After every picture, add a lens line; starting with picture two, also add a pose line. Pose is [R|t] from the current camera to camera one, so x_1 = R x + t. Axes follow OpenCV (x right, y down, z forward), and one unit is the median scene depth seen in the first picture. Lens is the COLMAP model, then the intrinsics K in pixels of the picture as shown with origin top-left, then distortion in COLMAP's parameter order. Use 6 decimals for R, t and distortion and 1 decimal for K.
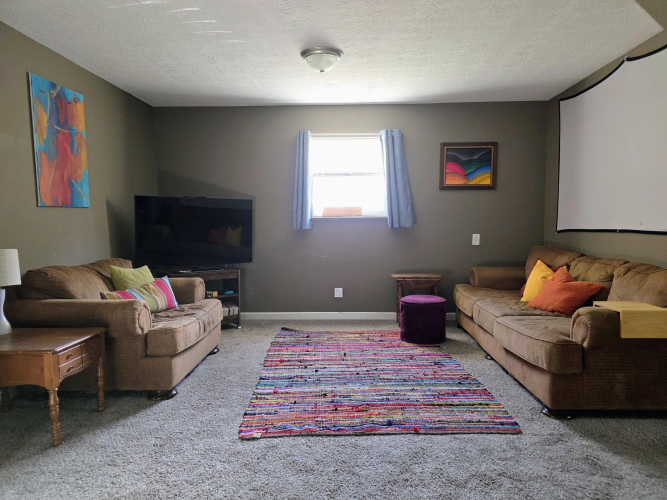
lens RADIAL K [[448.5, 0, 334.3], [0, 448.5, 247.8], [0, 0, 1]] dist [-0.010412, -0.004967]
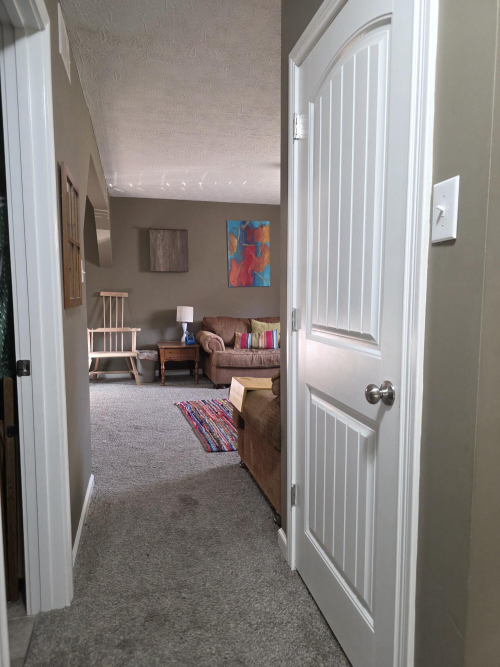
lens RADIAL K [[448.5, 0, 250.4], [0, 448.5, 334.3], [0, 0, 1]] dist [-0.010412, -0.004967]
pose [[0.272132, 0.102824, -0.956750, 1.206586], [-0.059115, 0.994183, 0.090032, -0.062295], [0.960442, 0.032058, 0.276628, 0.492943]]
